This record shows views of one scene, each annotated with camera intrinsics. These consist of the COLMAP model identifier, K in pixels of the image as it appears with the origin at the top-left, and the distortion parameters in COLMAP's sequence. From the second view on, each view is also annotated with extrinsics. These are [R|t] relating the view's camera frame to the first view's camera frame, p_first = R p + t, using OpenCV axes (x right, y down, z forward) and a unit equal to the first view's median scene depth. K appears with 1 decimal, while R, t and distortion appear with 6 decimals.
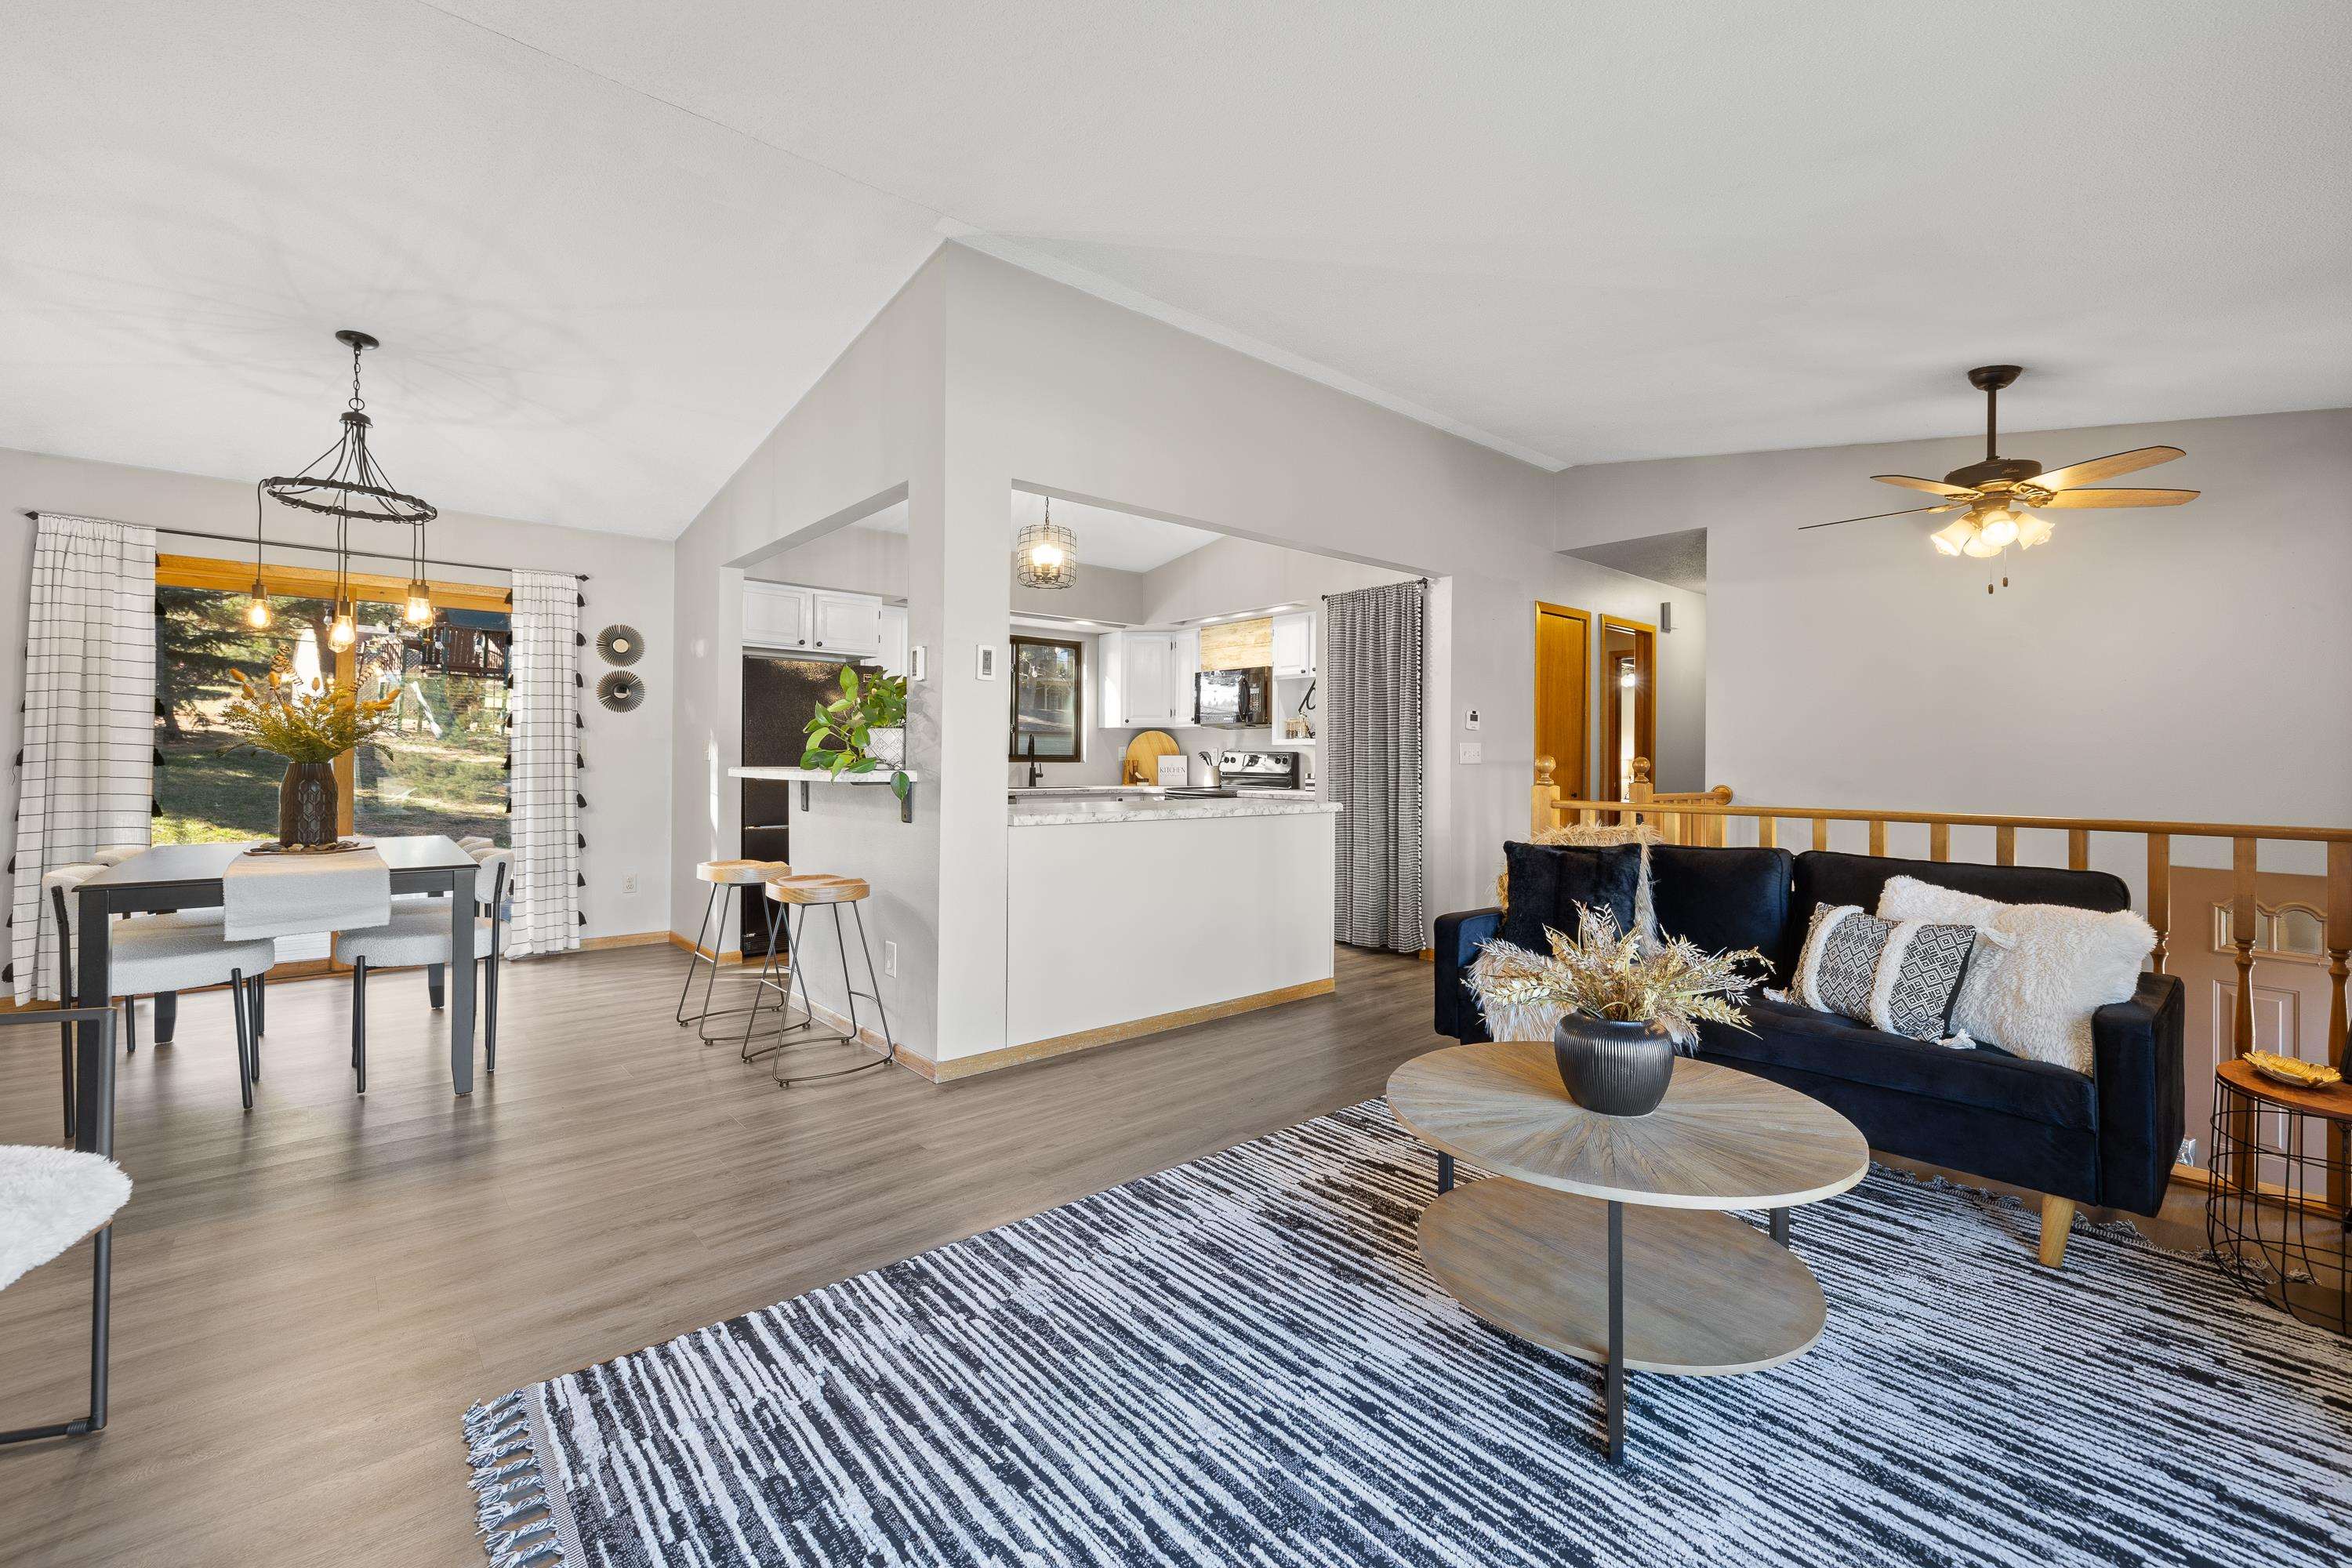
lens RADIAL K [[989.8, 0, 1186.3], [0, 989.8, 762.2], [0, 0, 1]] dist [-0.001824, 0.000401]
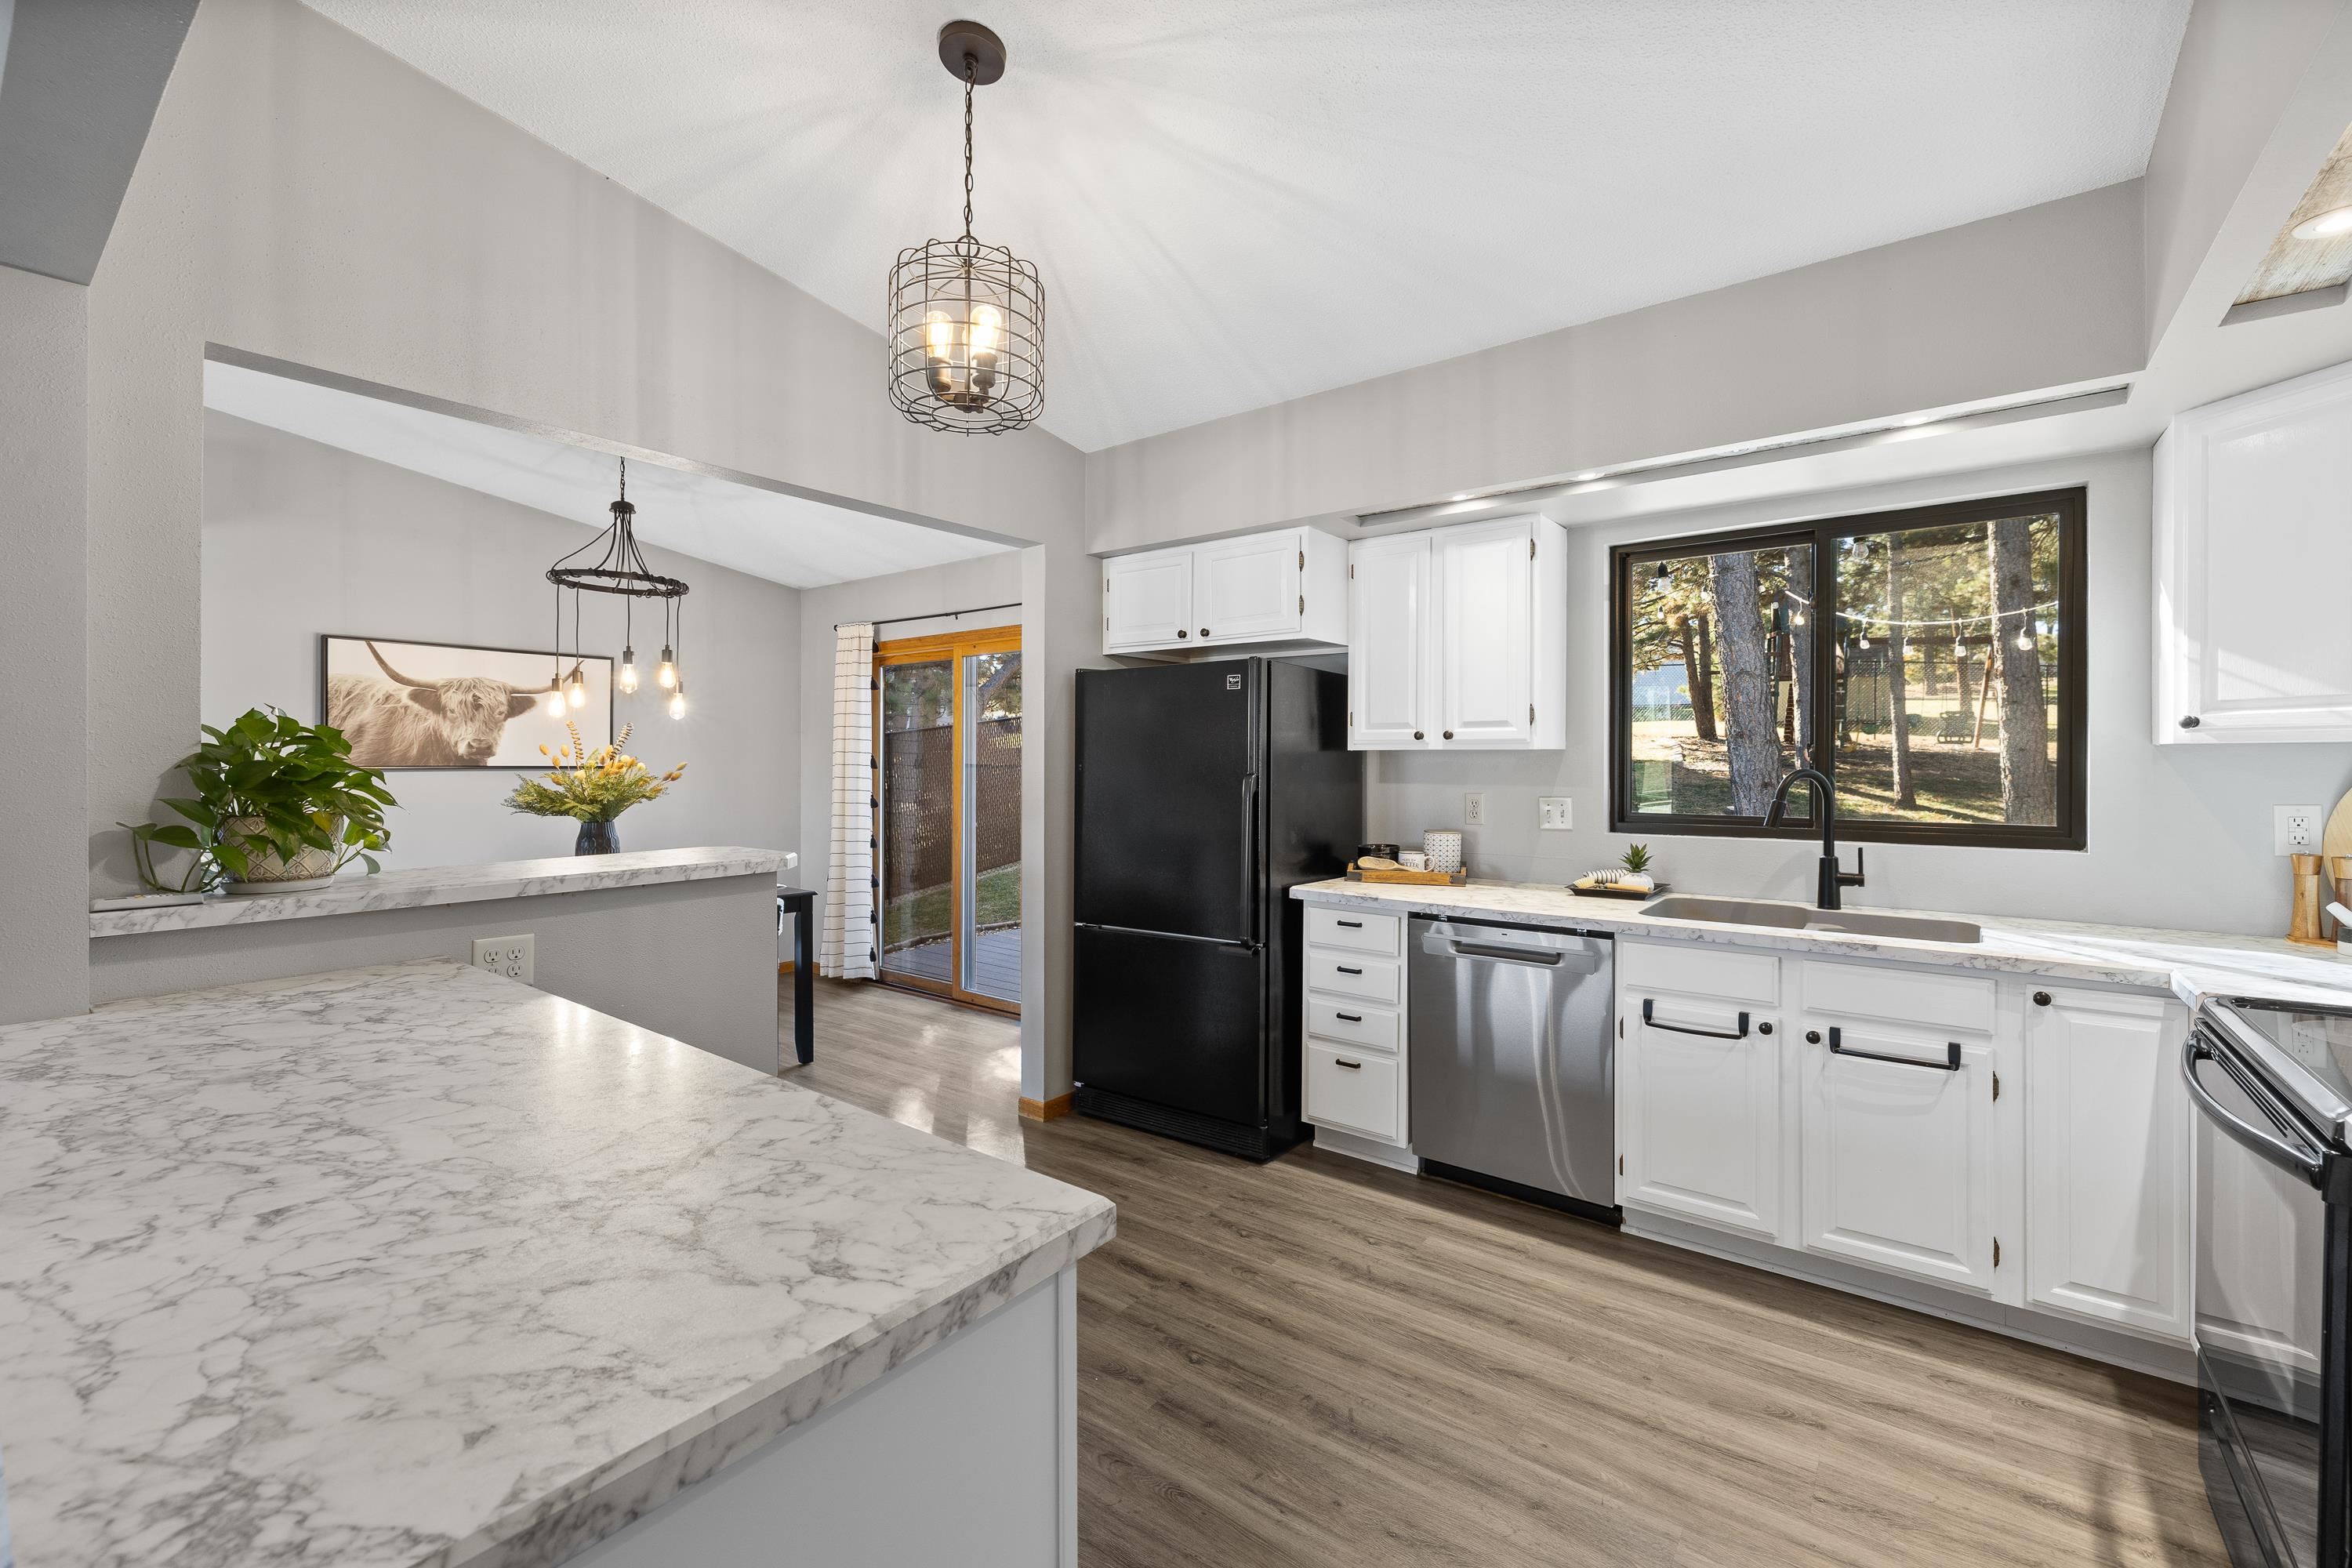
lens RADIAL K [[989.8, 0, 1186.3], [0, 989.8, 762.2], [0, 0, 1]] dist [-0.001824, 0.000401]
pose [[0.198820, -0.005000, -0.980023, 0.524163], [0.000629, 0.999987, -0.004974, -0.091731], [0.980036, 0.000373, 0.198820, 2.116783]]
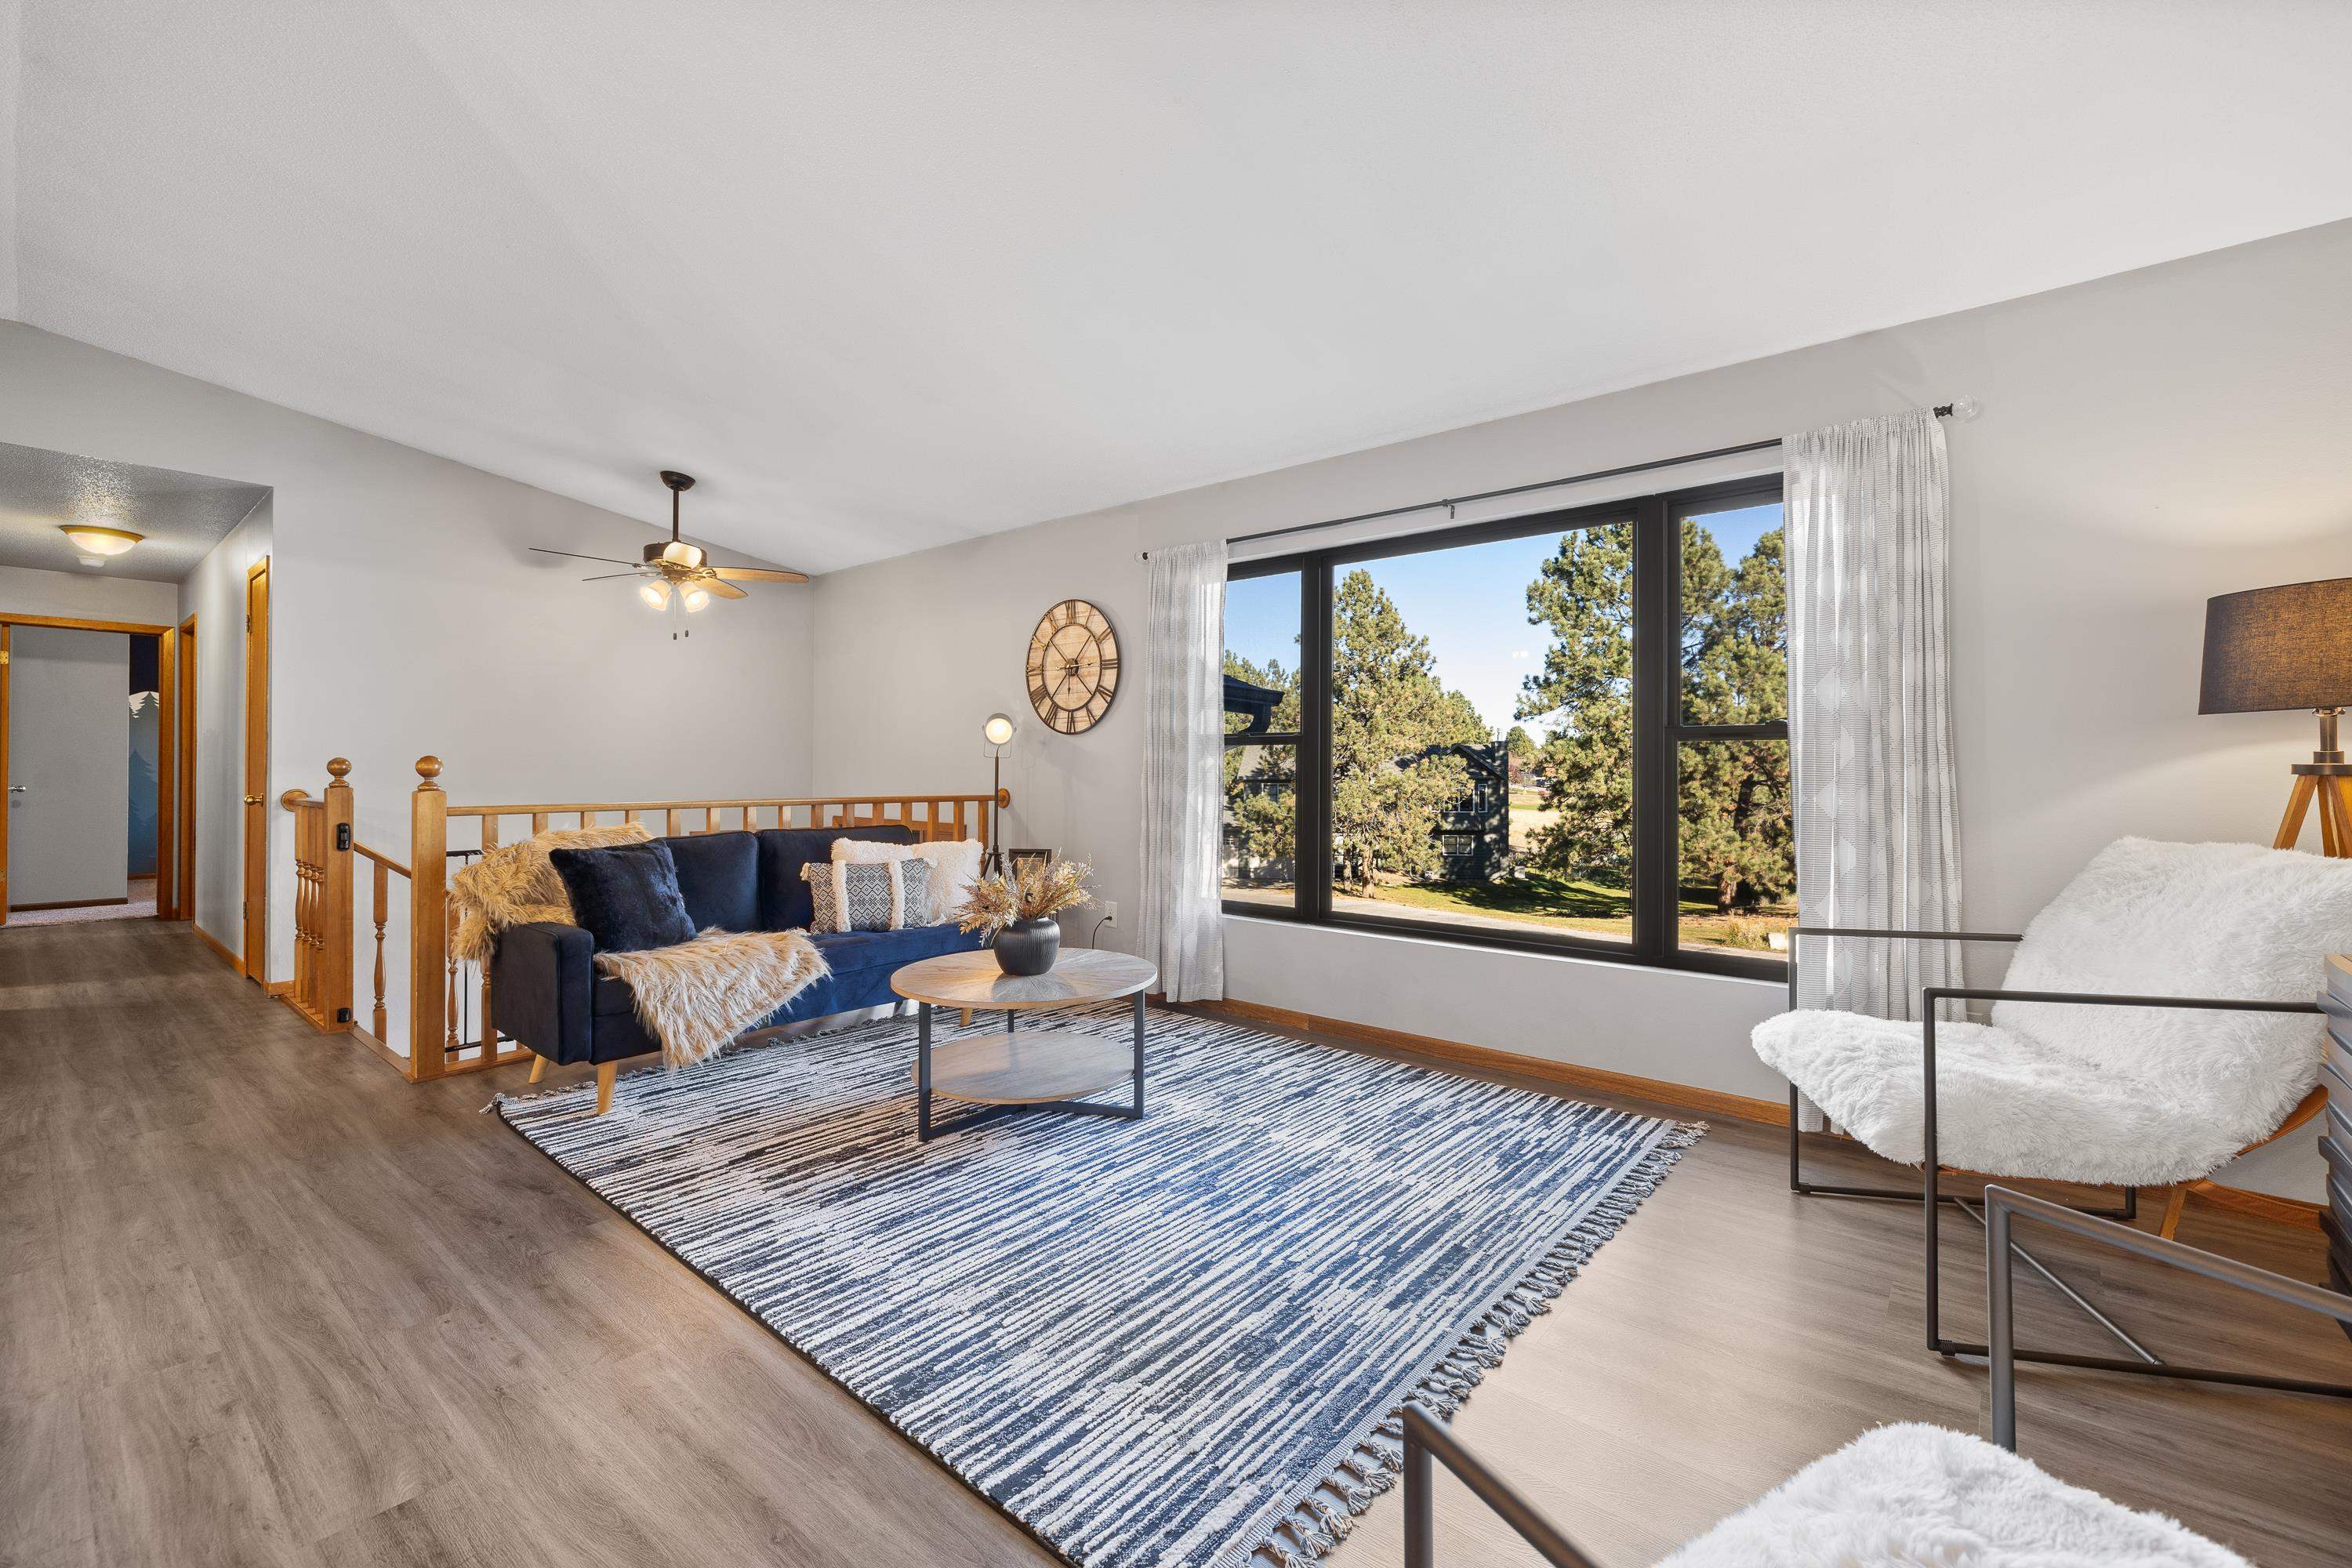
lens RADIAL K [[985.1, 0, 1203.5], [0, 985.1, 770.5], [0, 0, 1]] dist [-0.000585, 0.000431]
pose [[-0.165415, -0.010853, 0.986164, -0.993088], [-0.002330, 0.999941, 0.010614, -0.008794], [-0.986221, -0.000542, -0.165430, 0.778628]]
